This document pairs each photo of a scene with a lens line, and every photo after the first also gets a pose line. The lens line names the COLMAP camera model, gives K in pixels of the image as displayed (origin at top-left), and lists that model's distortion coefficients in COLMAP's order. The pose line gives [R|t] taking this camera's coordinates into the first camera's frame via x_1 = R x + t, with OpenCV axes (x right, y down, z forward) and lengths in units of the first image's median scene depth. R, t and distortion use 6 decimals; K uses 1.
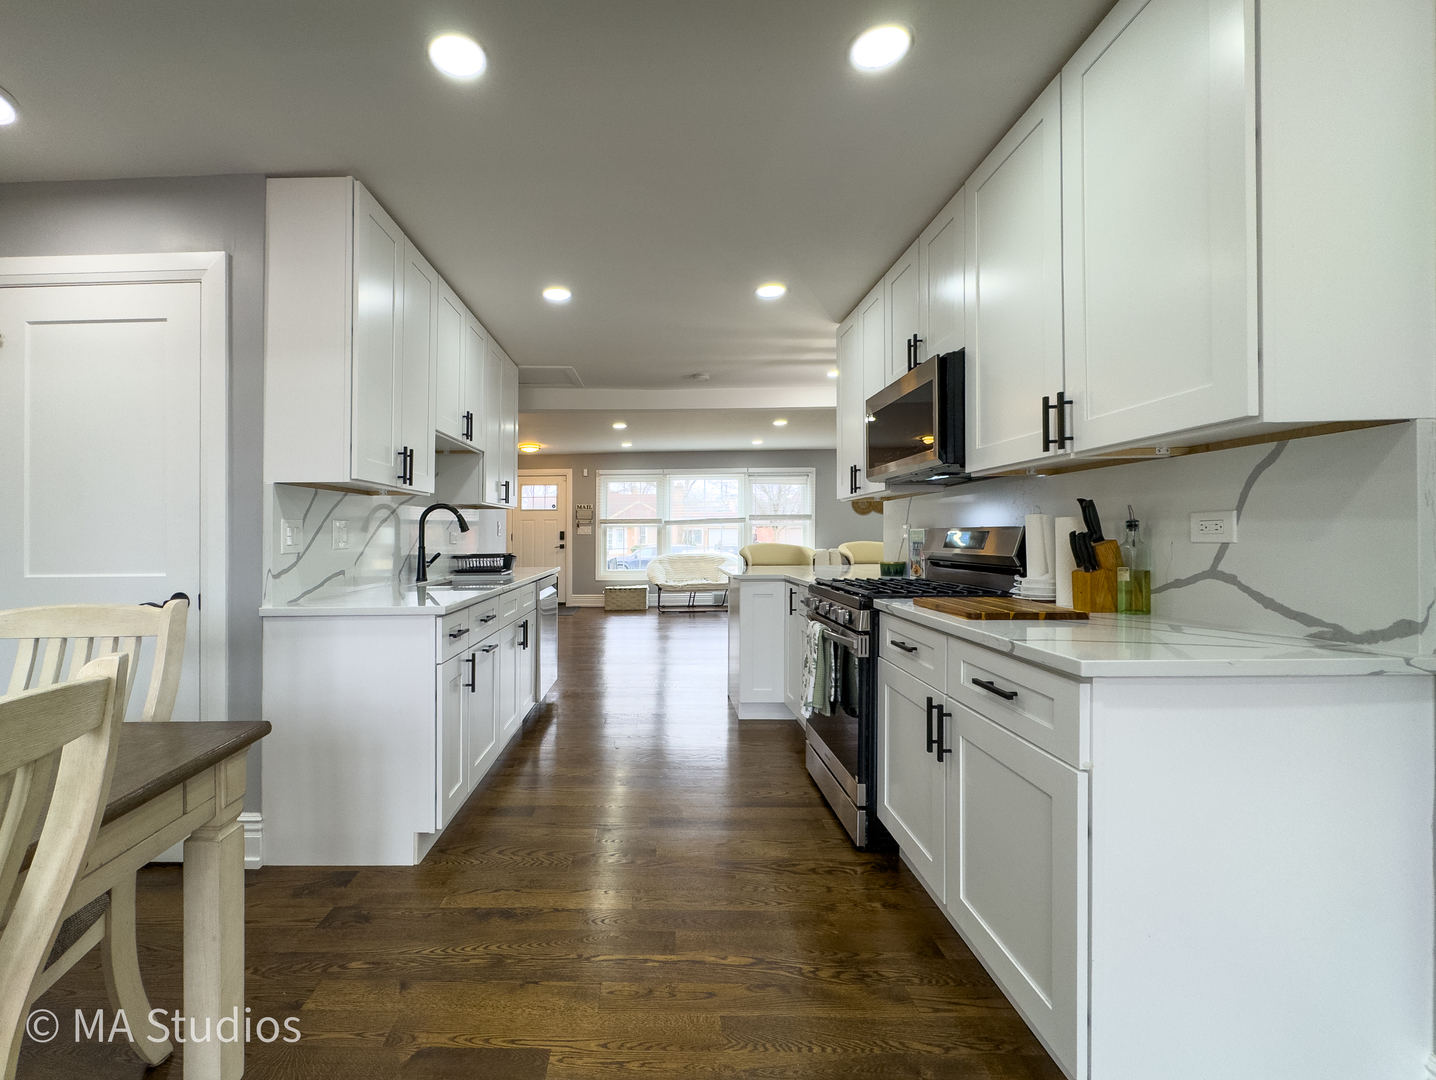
lens RADIAL K [[603.7, 0, 649.5], [0, 603.7, 531.5], [0, 0, 1]] dist [-0.002489, -0.000298]
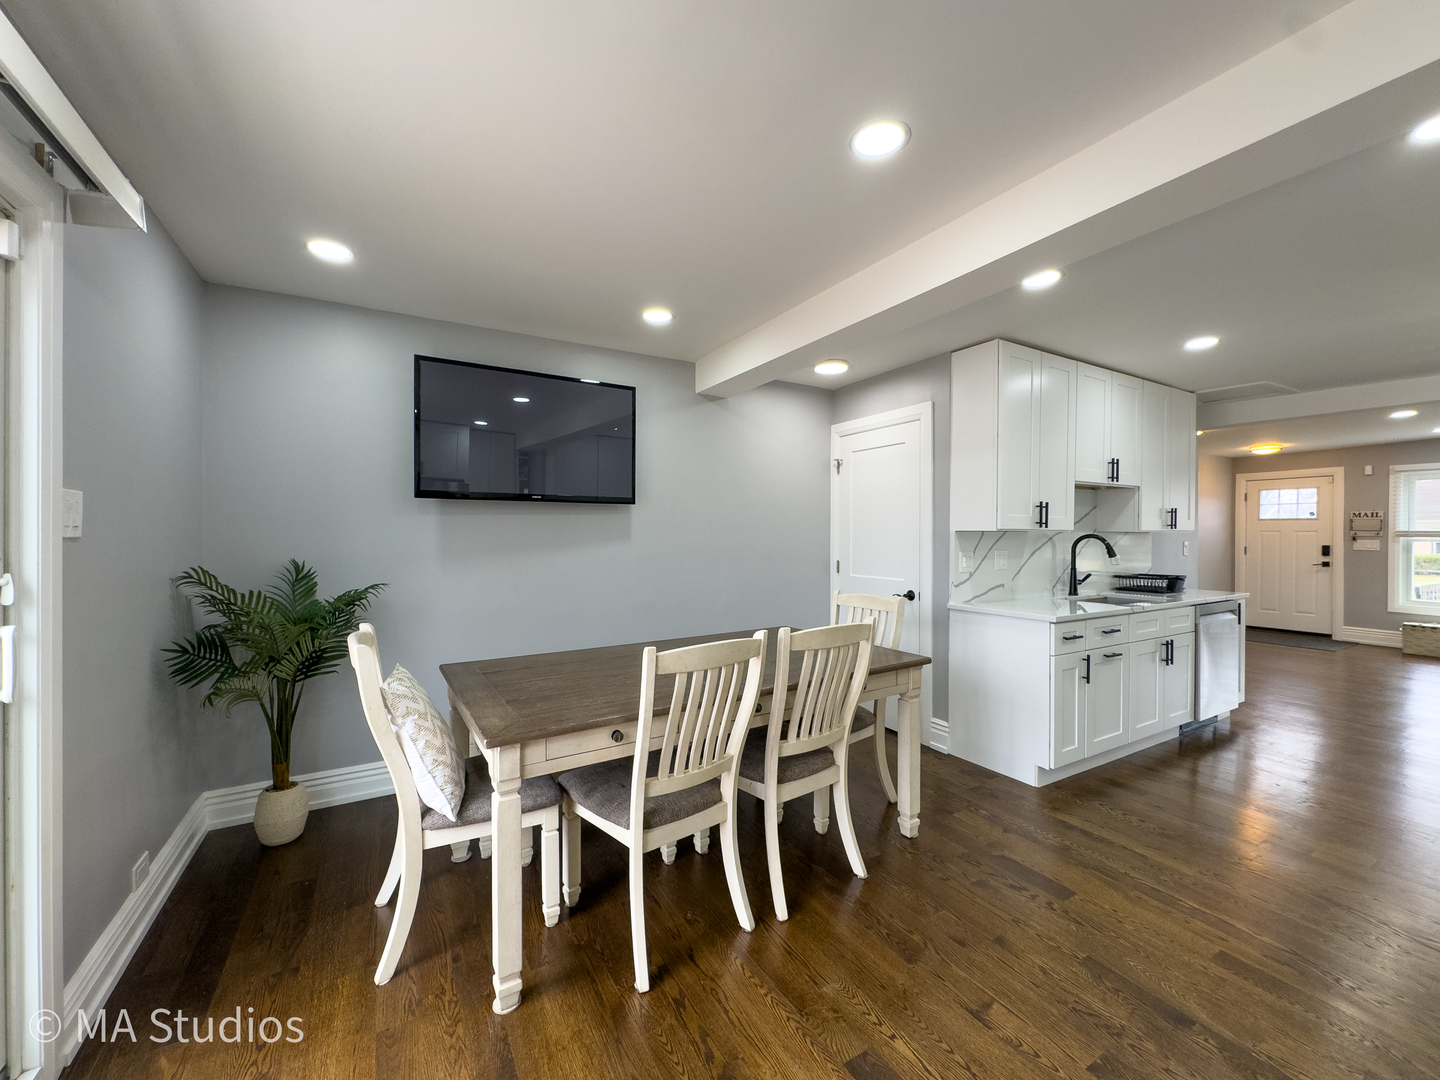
lens RADIAL K [[582.5, 0, 718.3], [0, 582.5, 529.4], [0, 0, 1]] dist [-0.004035, 0.000497]
pose [[0.522115, 0.003258, -0.852869, 0.366089], [-0.005576, 0.999984, 0.000407, -0.069999], [0.852857, 0.004543, 0.522125, -0.364815]]
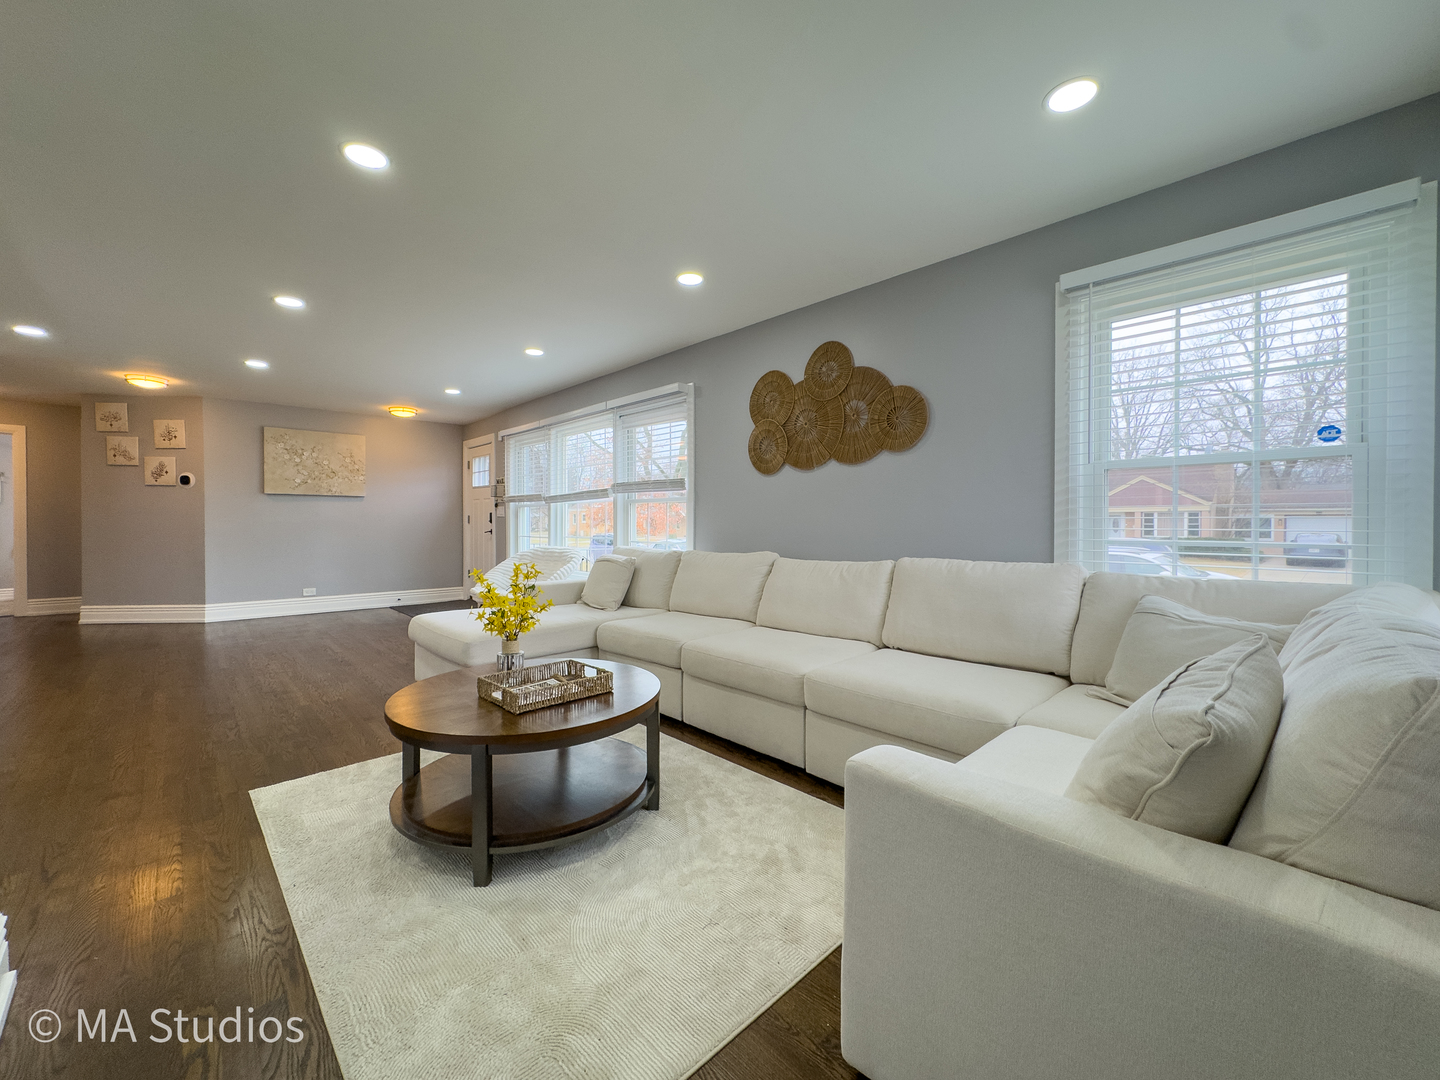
lens RADIAL K [[582.5, 0, 729.2], [0, 582.5, 534.4], [0, 0, 1]] dist [-0.004035, 0.000497]
pose [[0.712093, 0.027908, -0.701530, 2.472257], [-0.007032, 0.999443, 0.032622, 0.006748], [0.702050, -0.018297, 0.711893, 2.717426]]
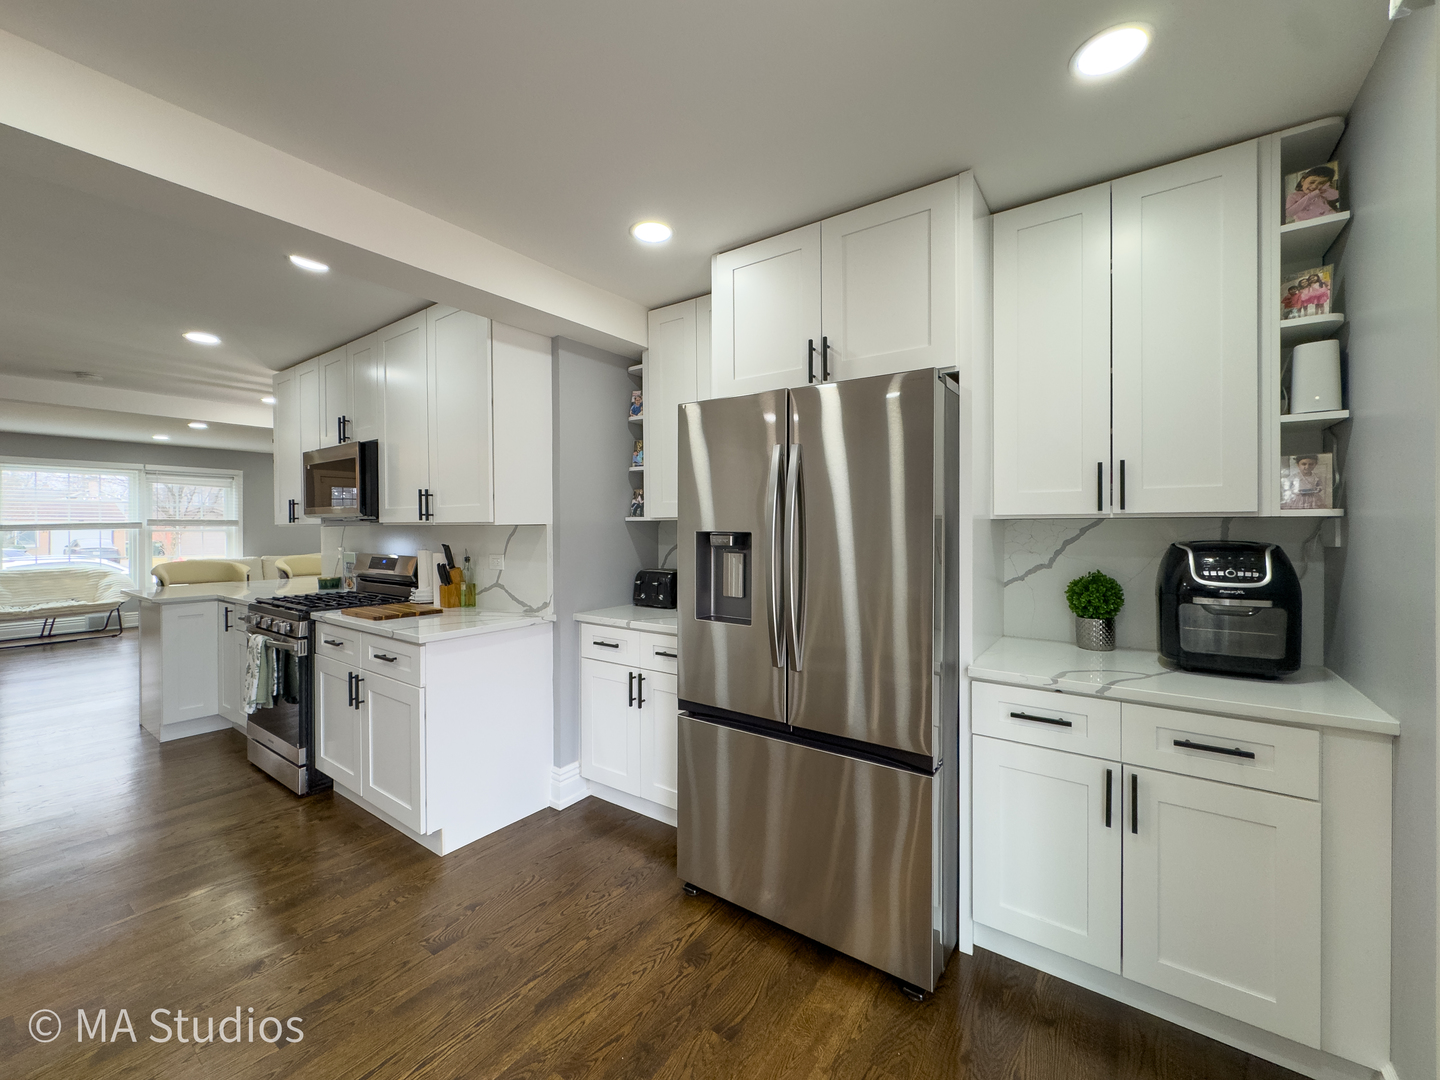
lens RADIAL K [[582.5, 0, 708.4], [0, 582.5, 543.1], [0, 0, 1]] dist [-0.004035, 0.000497]
pose [[0.581283, -0.013937, 0.813582, -0.158389], [-0.007887, 0.999710, 0.022761, -0.074384], [-0.813663, -0.019647, 0.581005, -0.449323]]
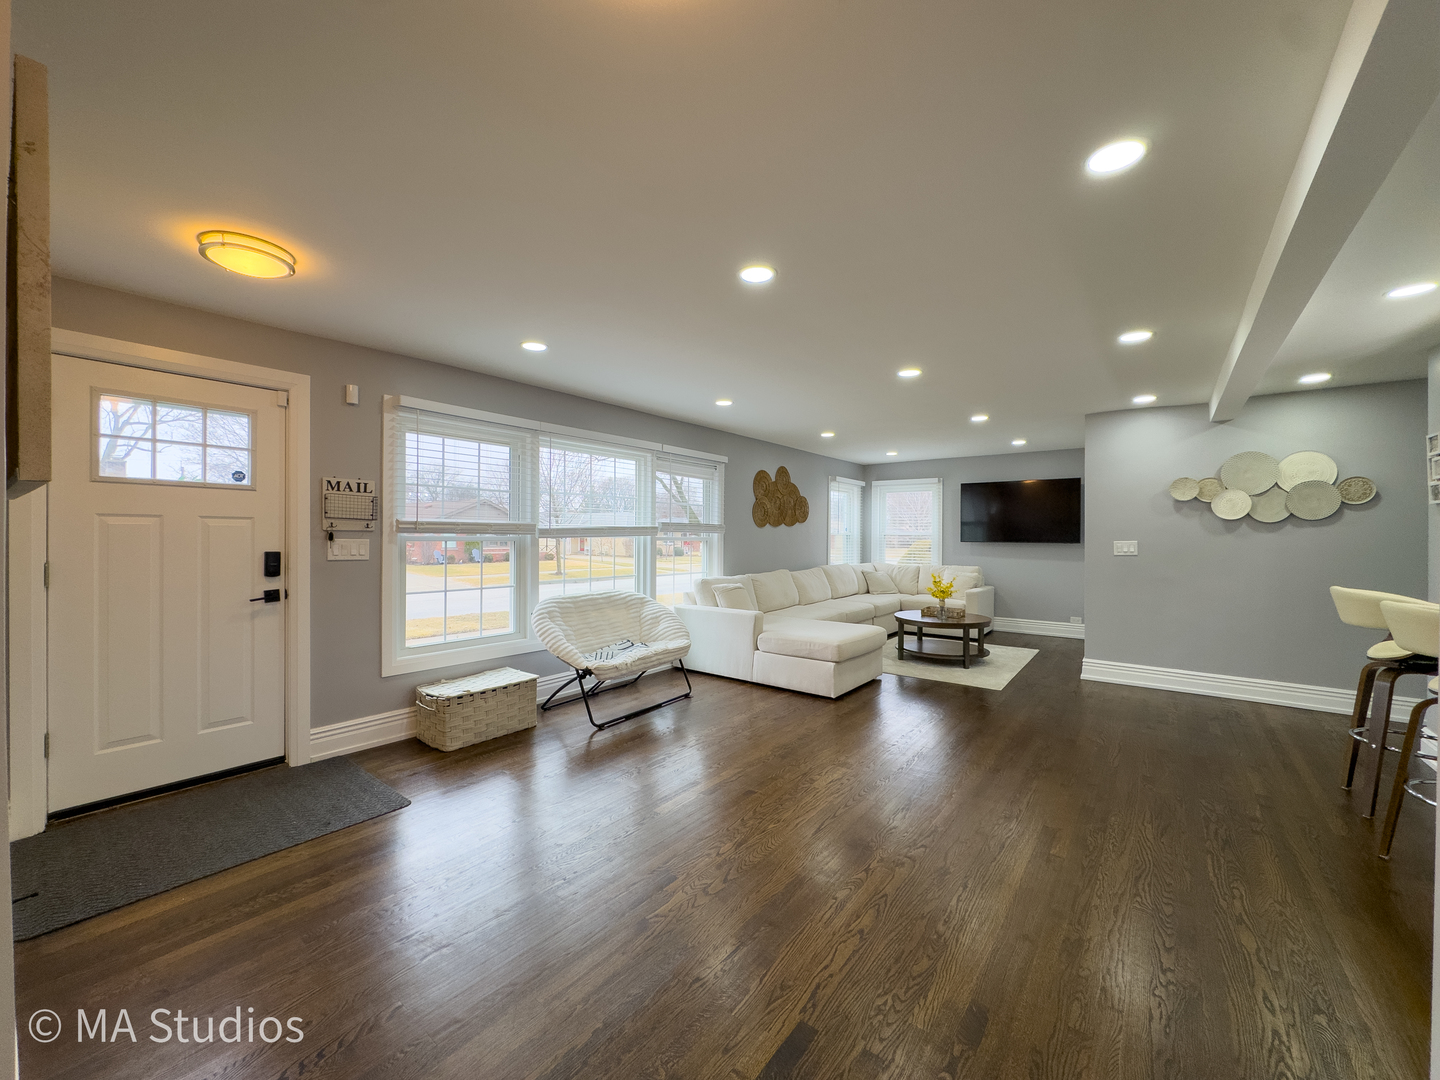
lens RADIAL K [[582.5, 0, 716.2], [0, 582.5, 538.4], [0, 0, 1]] dist [-0.004035, 0.000497]
pose [[0.588168, 0.009415, 0.808684, -1.058171], [-0.016209, 0.999869, 0.000148, -0.048154], [-0.808576, -0.013195, 0.588243, 2.423478]]
